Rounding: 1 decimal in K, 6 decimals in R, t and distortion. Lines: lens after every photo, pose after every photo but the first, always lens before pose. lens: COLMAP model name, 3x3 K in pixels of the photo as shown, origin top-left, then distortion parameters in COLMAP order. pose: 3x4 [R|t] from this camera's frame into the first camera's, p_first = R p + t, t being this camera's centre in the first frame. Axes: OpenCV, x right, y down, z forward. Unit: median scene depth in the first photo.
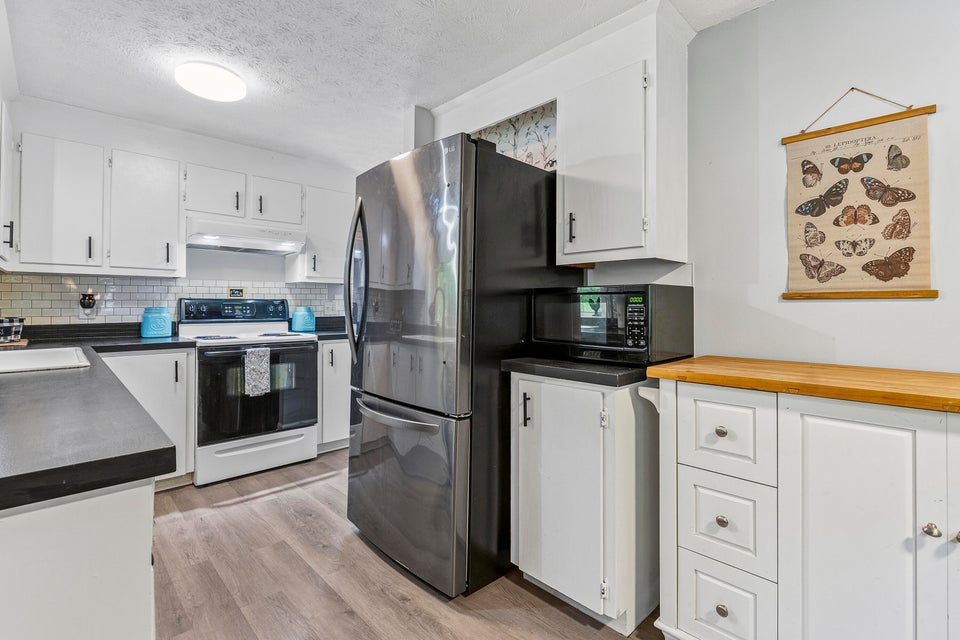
lens RADIAL K [[435.5, 0, 479.9], [0, 435.5, 304.0], [0, 0, 1]] dist [-0.002044, -0.000885]
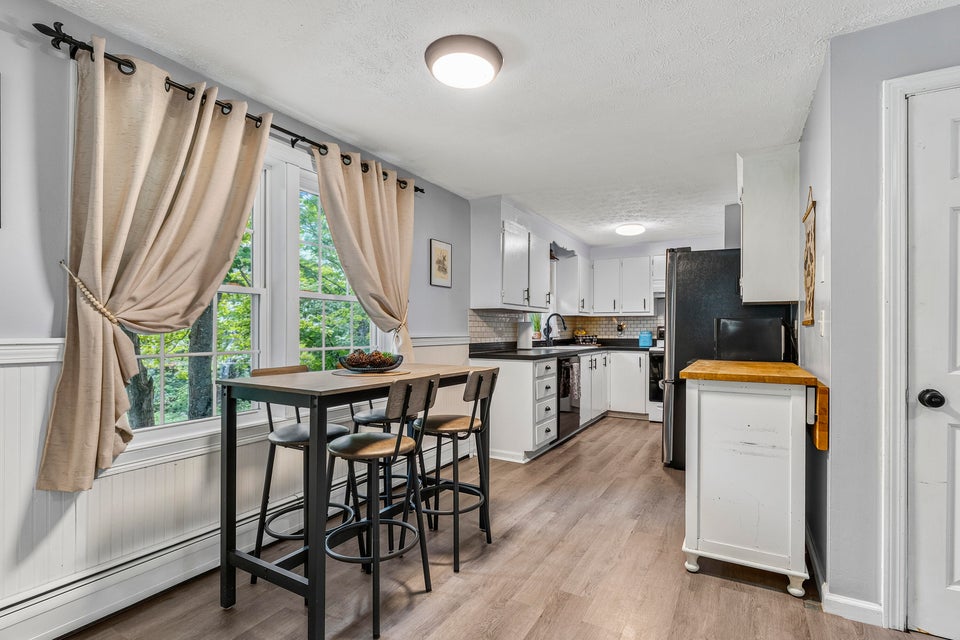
lens RADIAL K [[435.5, 0, 484.7], [0, 435.5, 326.9], [0, 0, 1]] dist [-0.002044, -0.000885]
pose [[0.293142, -0.007381, -0.956040, 2.828063], [0.000713, 0.999972, -0.007501, 0.006928], [0.956069, 0.001518, 0.293139, -0.805996]]
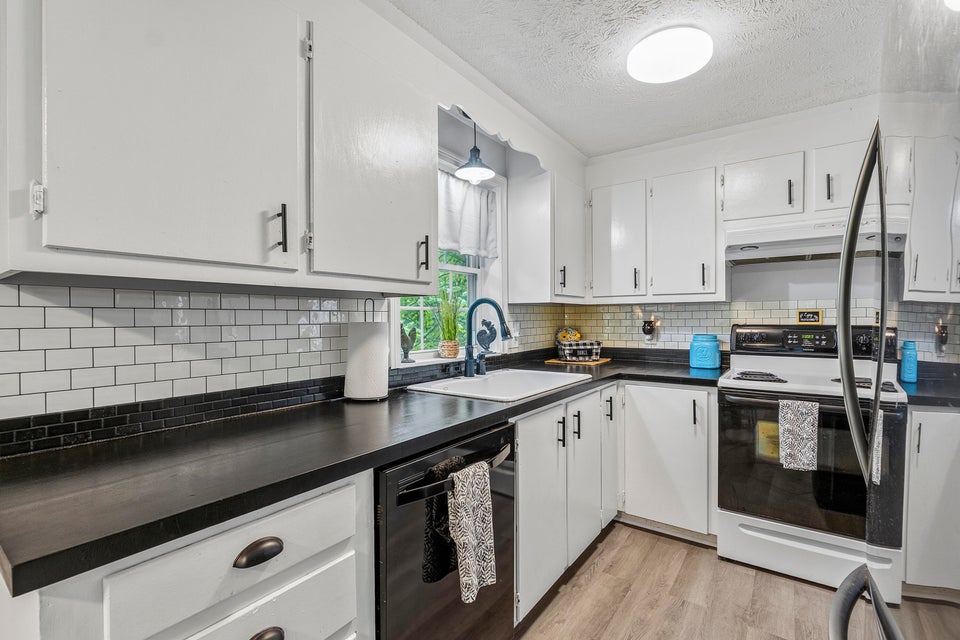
lens RADIAL K [[435.5, 0, 475.2], [0, 435.5, 322.7], [0, 0, 1]] dist [-0.002044, -0.000885]
pose [[0.196293, 0.008463, -0.980509, 0.179192], [0.005976, 0.999934, 0.009827, -0.092530], [0.980527, -0.007789, 0.196230, 1.090789]]
